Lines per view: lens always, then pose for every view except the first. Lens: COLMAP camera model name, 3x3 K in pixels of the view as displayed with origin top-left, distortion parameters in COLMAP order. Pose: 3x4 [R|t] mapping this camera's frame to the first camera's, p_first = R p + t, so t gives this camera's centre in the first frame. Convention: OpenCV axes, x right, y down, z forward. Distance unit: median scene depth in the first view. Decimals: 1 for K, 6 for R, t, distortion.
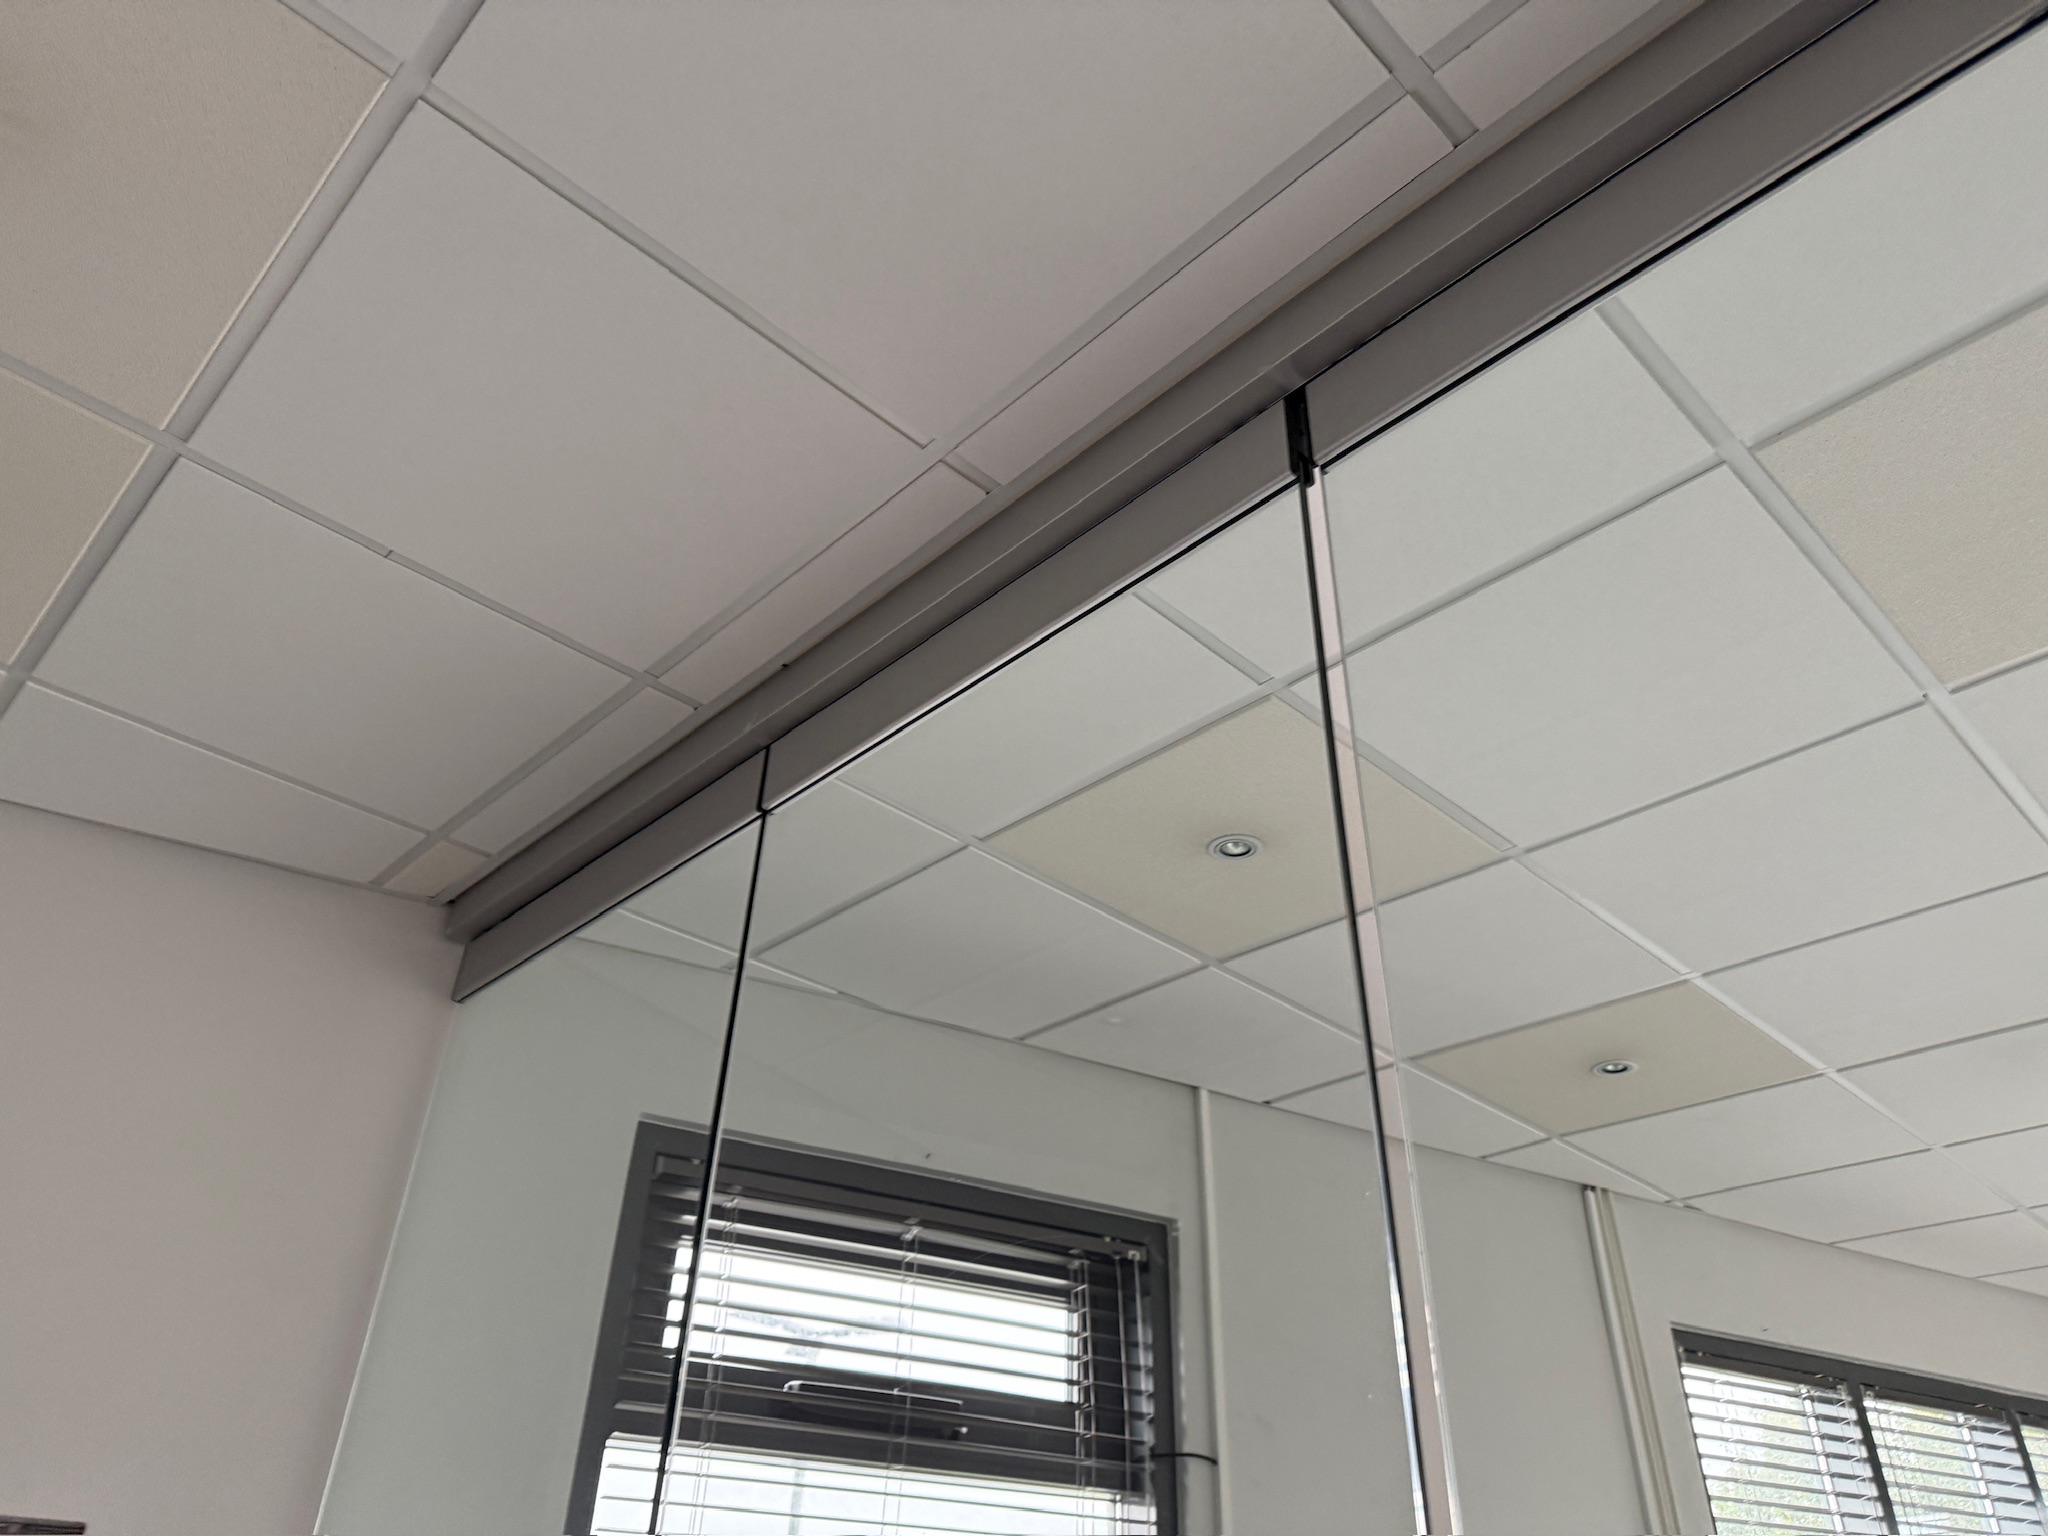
lens RADIAL K [[1451.4, 0, 1005.9], [0, 1451.4, 755.0], [0, 0, 1]] dist [0.030496, -0.036189]
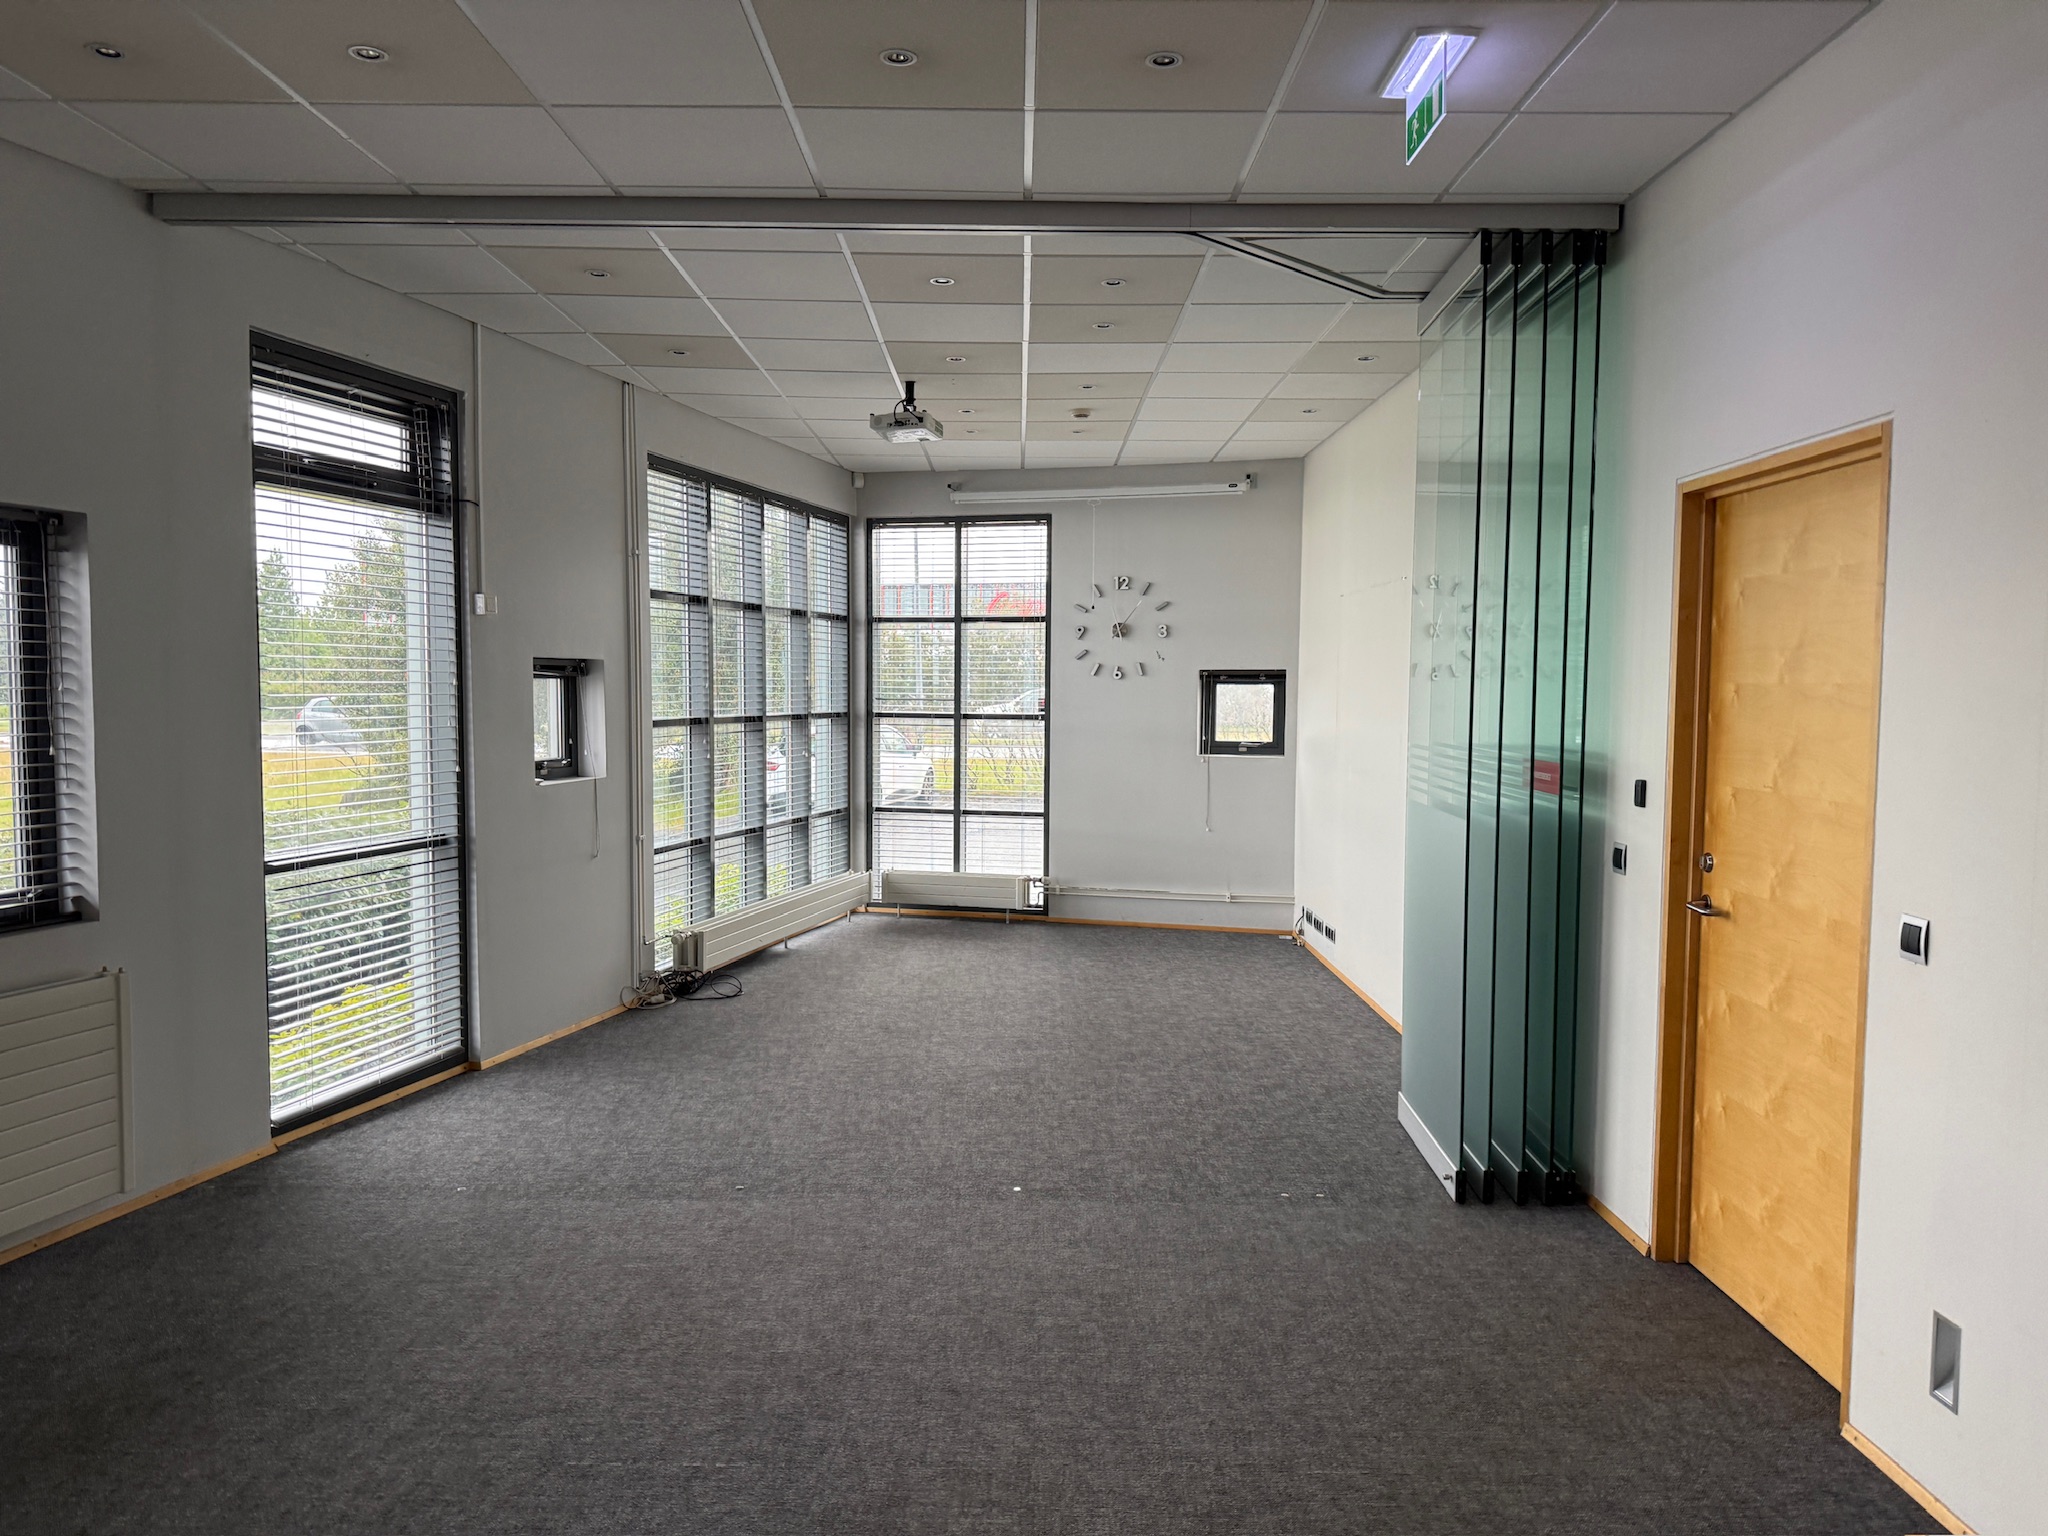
lens RADIAL K [[1451.4, 0, 1024.5], [0, 1451.4, 775.6], [0, 0, 1]] dist [0.030496, -0.036189]
pose [[0.699283, -0.069706, 0.711438, -0.807264], [-0.378670, 0.808007, 0.451369, -0.447509], [-0.606310, -0.585035, 0.538630, -0.843165]]
